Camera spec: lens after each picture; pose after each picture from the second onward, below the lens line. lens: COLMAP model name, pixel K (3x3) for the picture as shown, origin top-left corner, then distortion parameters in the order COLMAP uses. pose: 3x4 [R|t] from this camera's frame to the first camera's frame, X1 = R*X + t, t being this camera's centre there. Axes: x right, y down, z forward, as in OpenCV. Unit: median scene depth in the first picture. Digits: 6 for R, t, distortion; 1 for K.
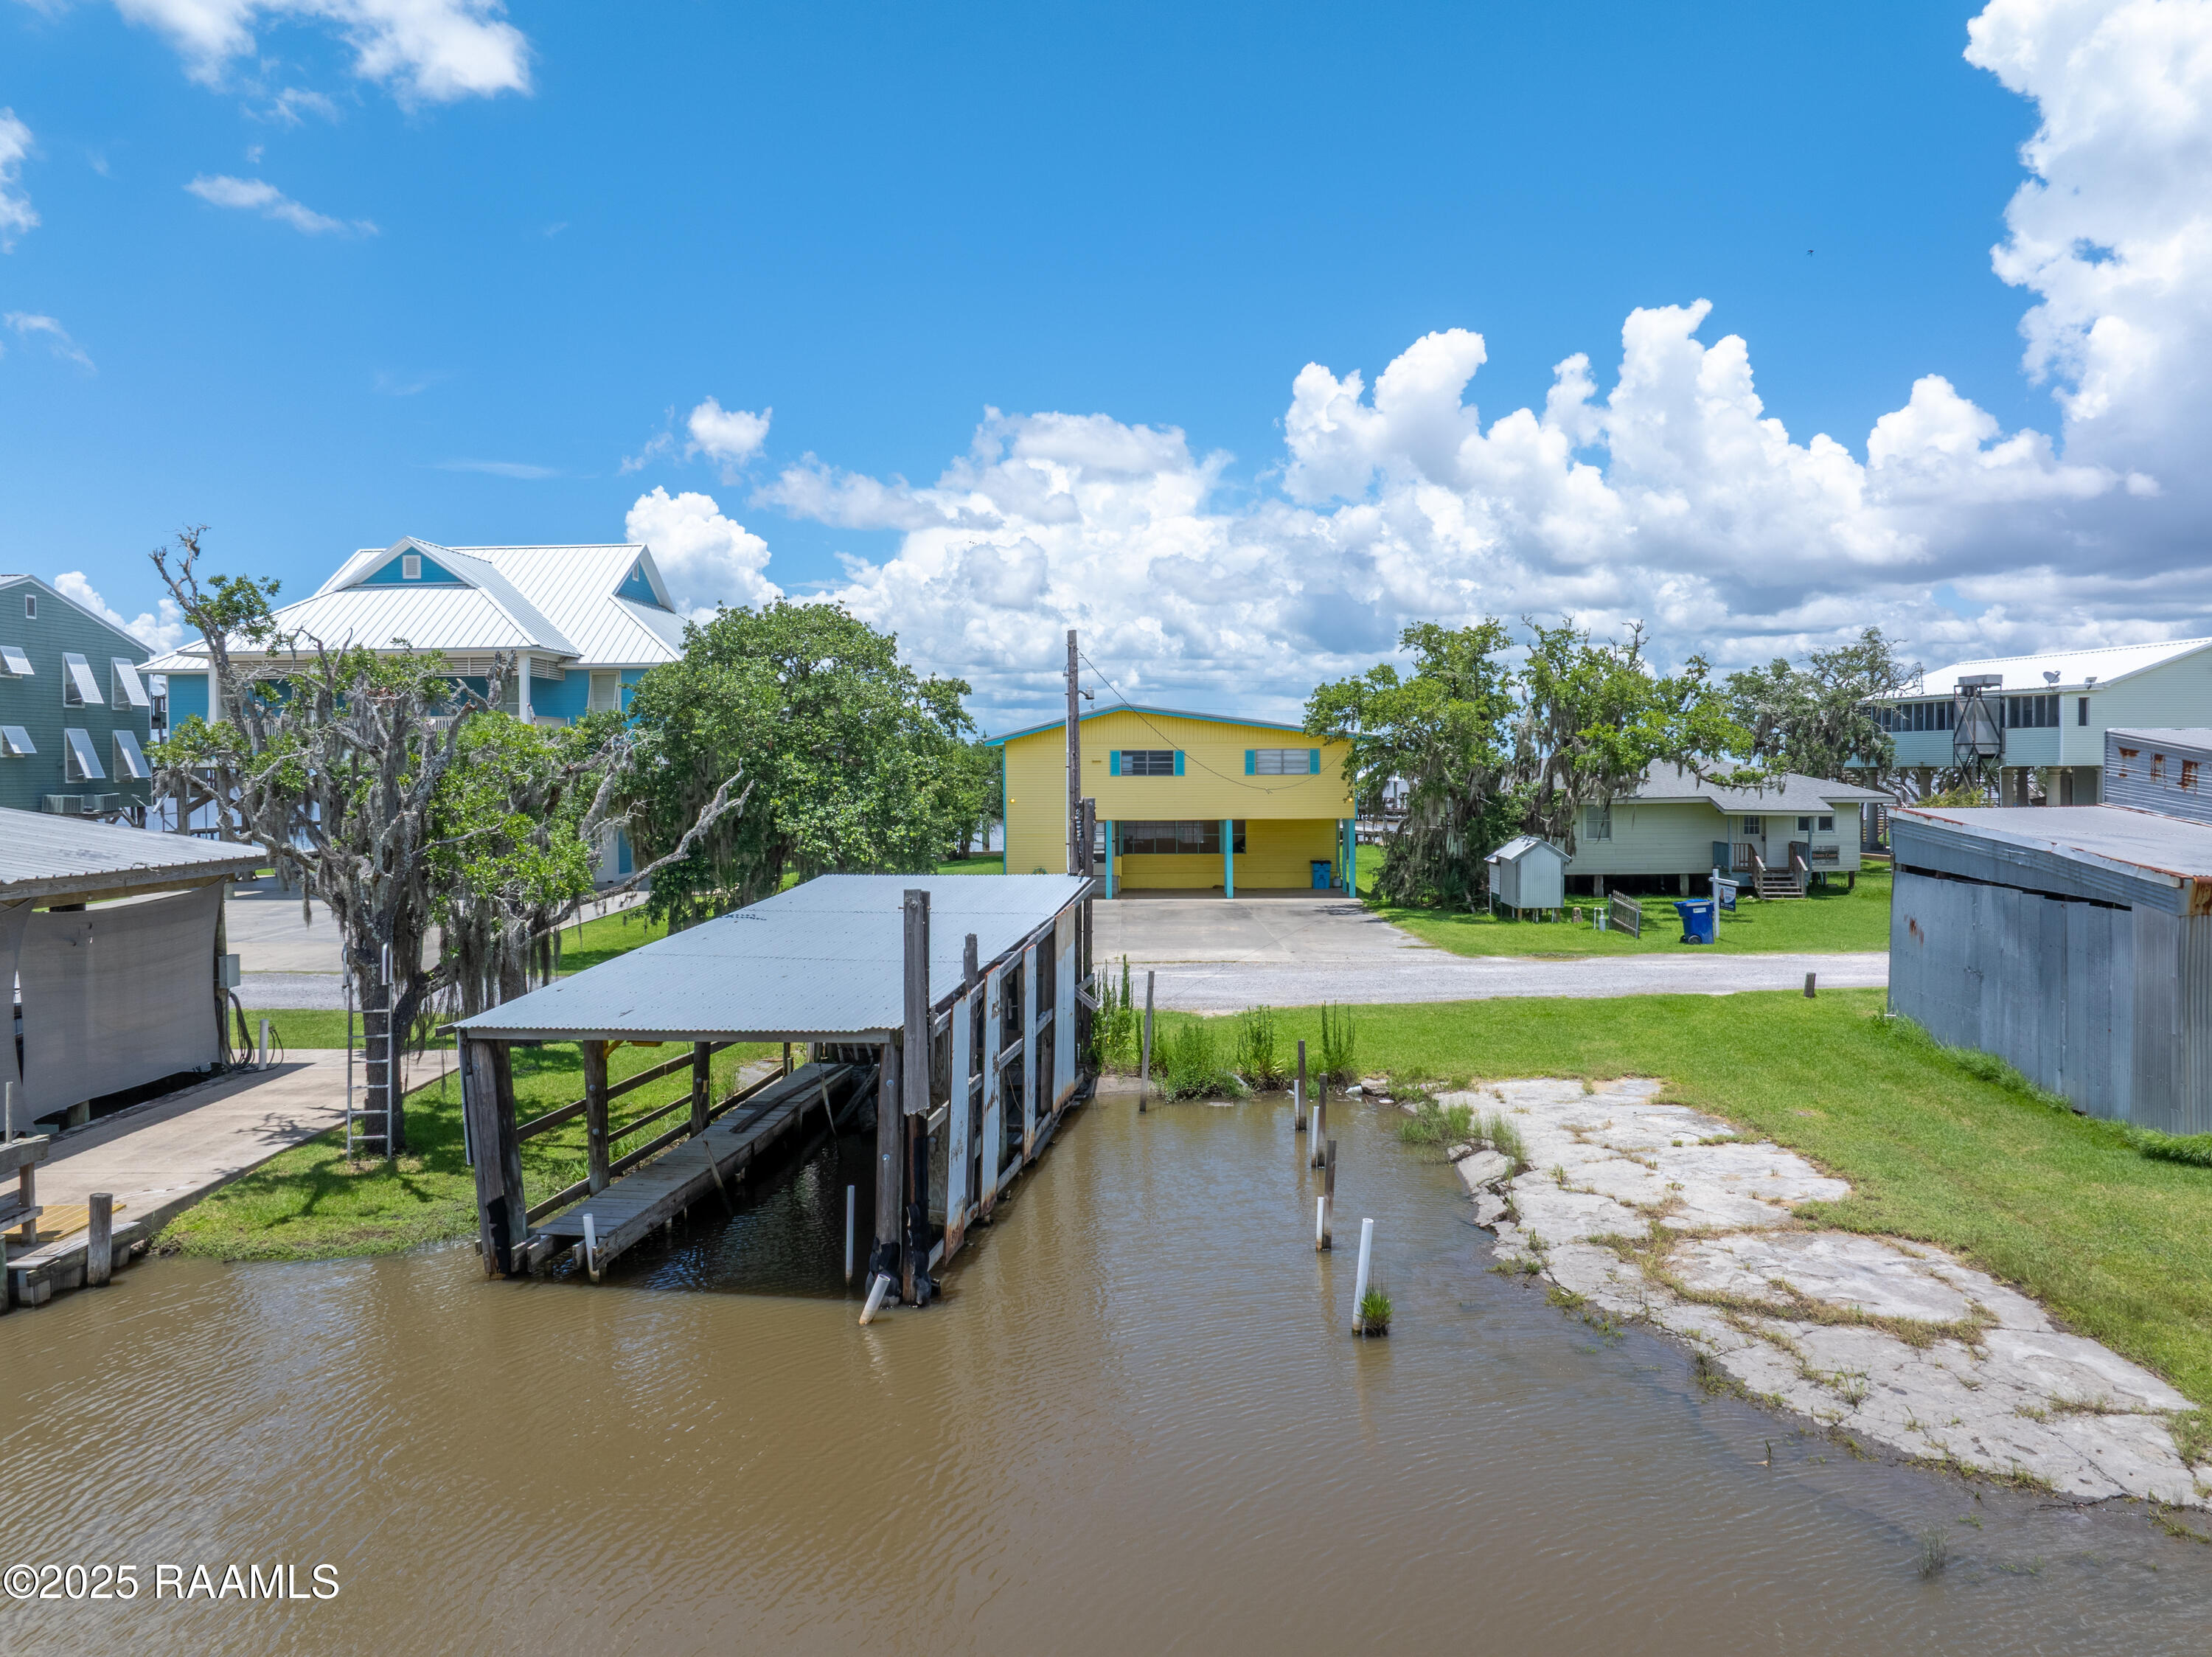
lens RADIAL K [[1590.4, 0, 1141.8], [0, 1590.4, 831.9], [0, 0, 1]] dist [-0.023092, -0.007960]
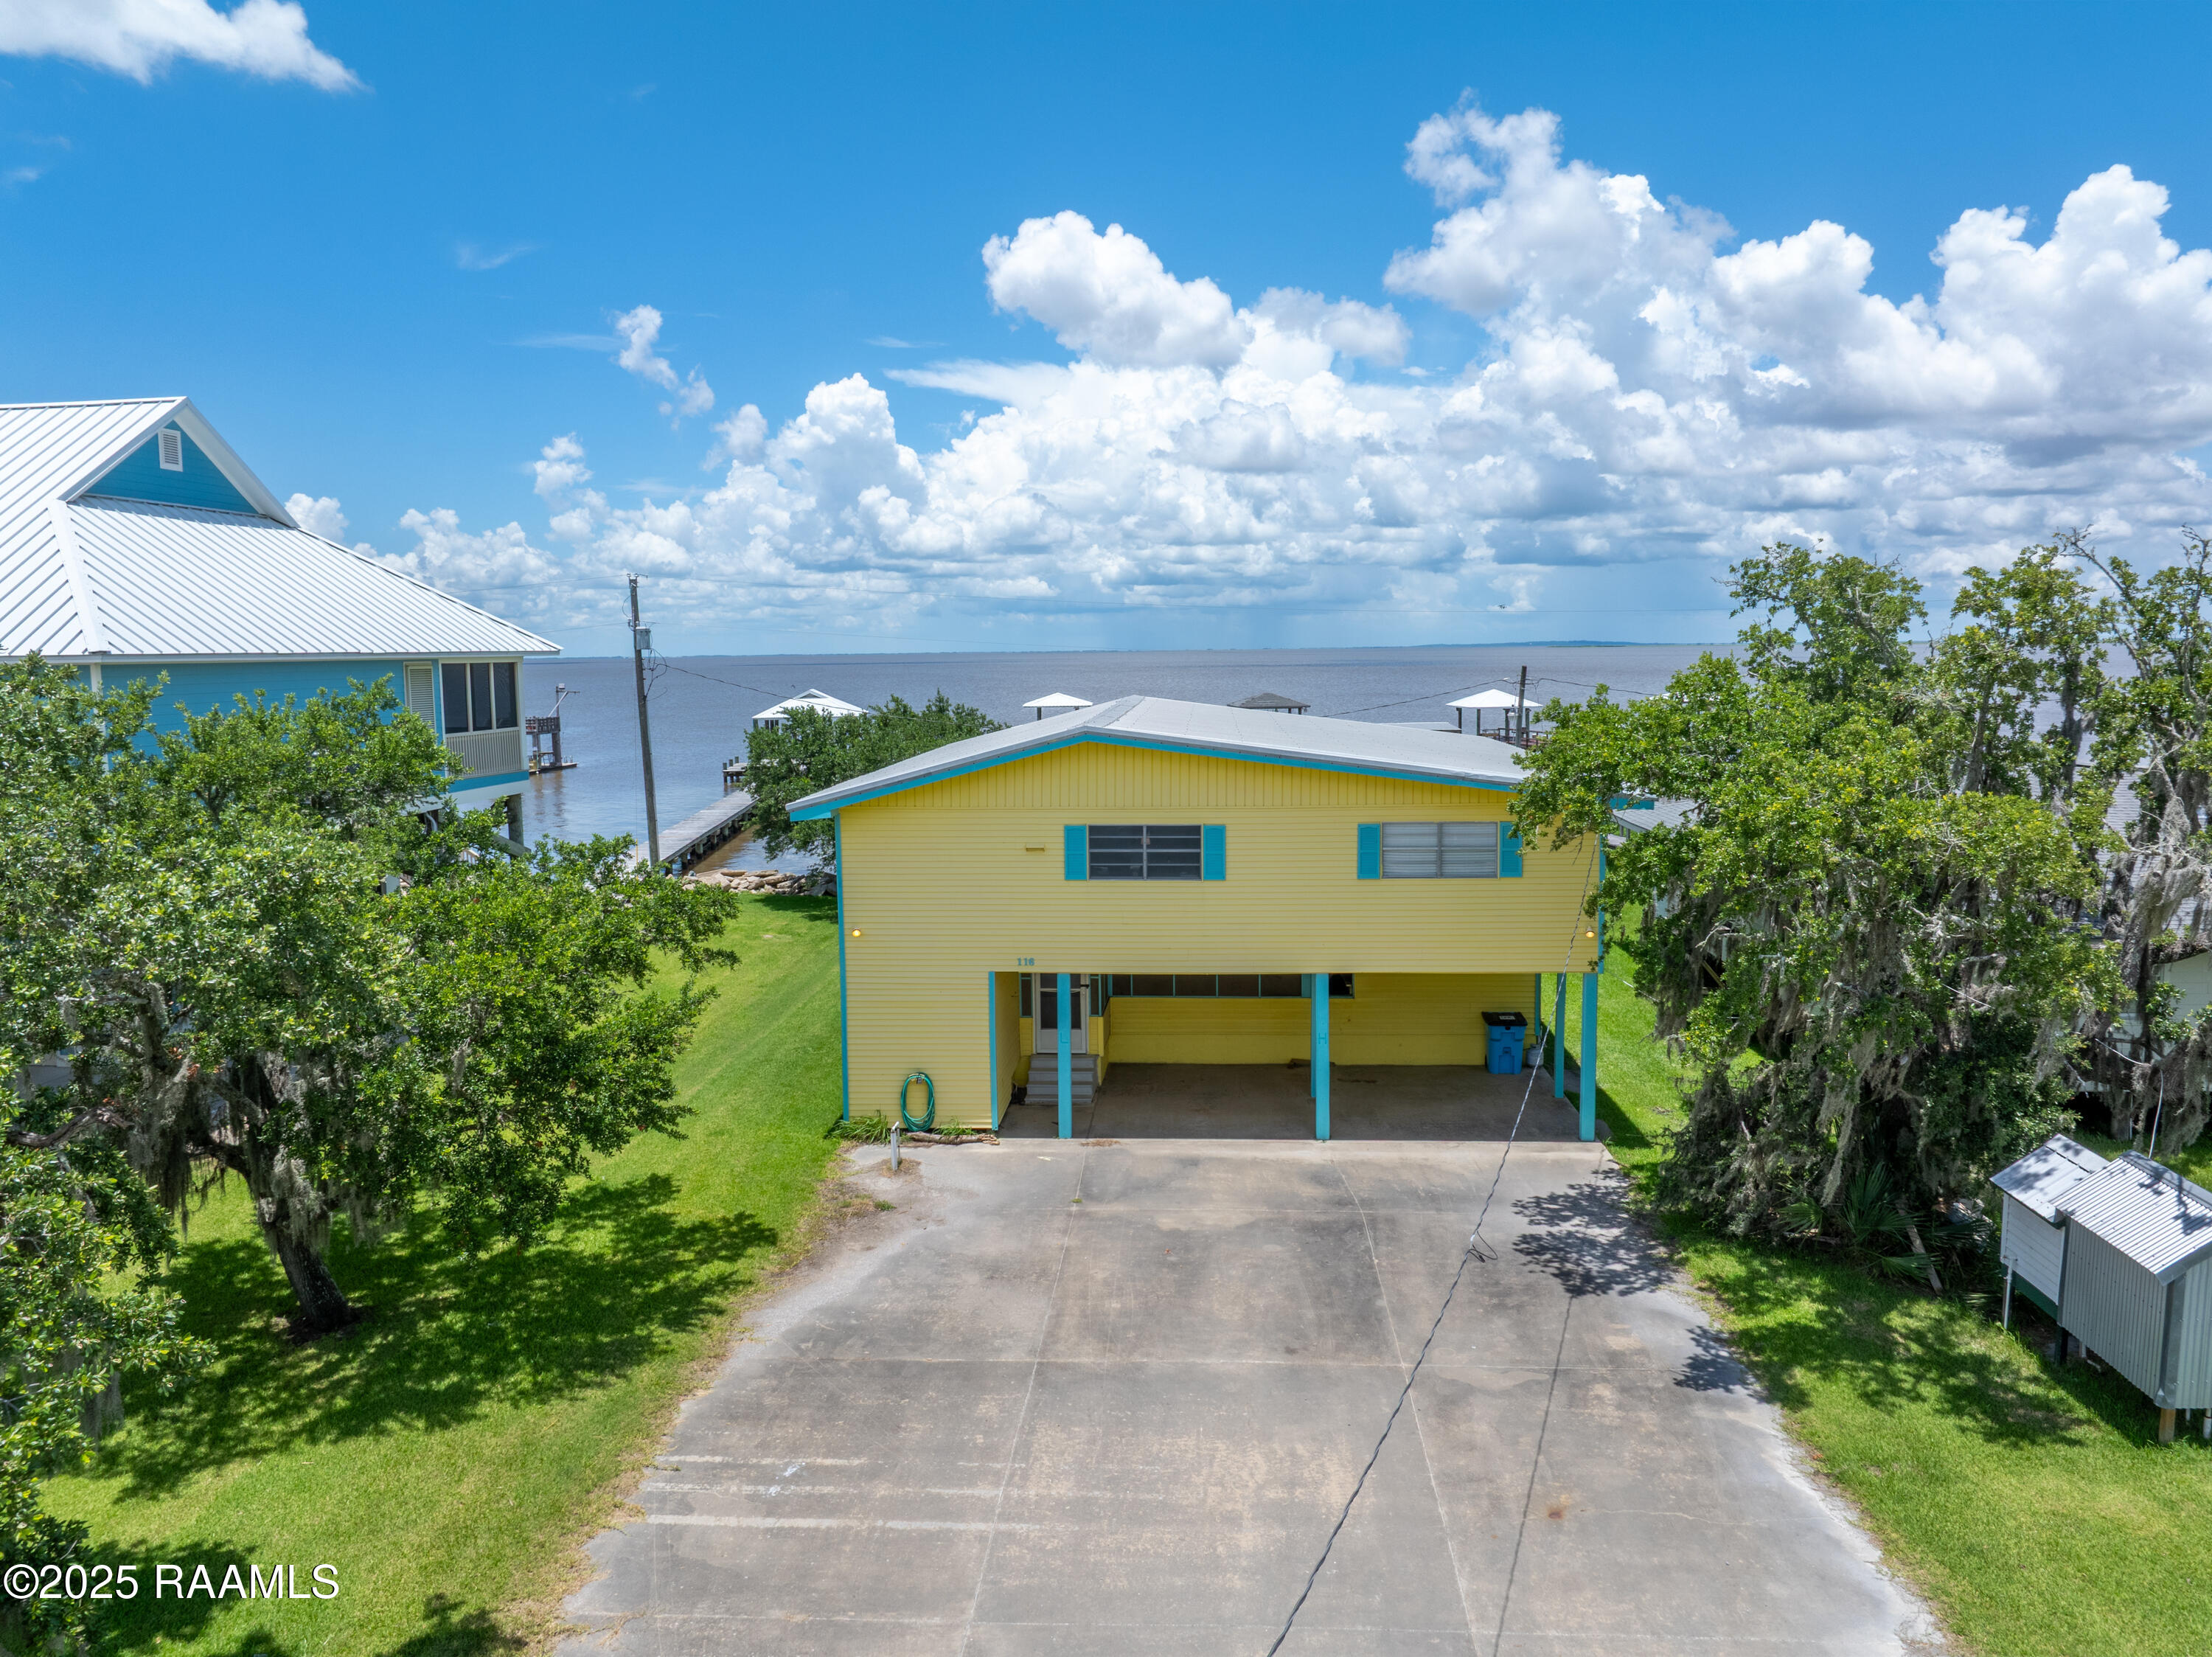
lens RADIAL K [[1609.7, 0, 1142.4], [0, 1609.7, 831.0], [0, 0, 1]] dist [-0.038123, -0.001941]
pose [[0.998388, 0.004456, -0.056587, 0.030610], [-0.000118, 0.997075, 0.076434, -0.089239], [0.056762, -0.076304, 0.995468, 0.563851]]
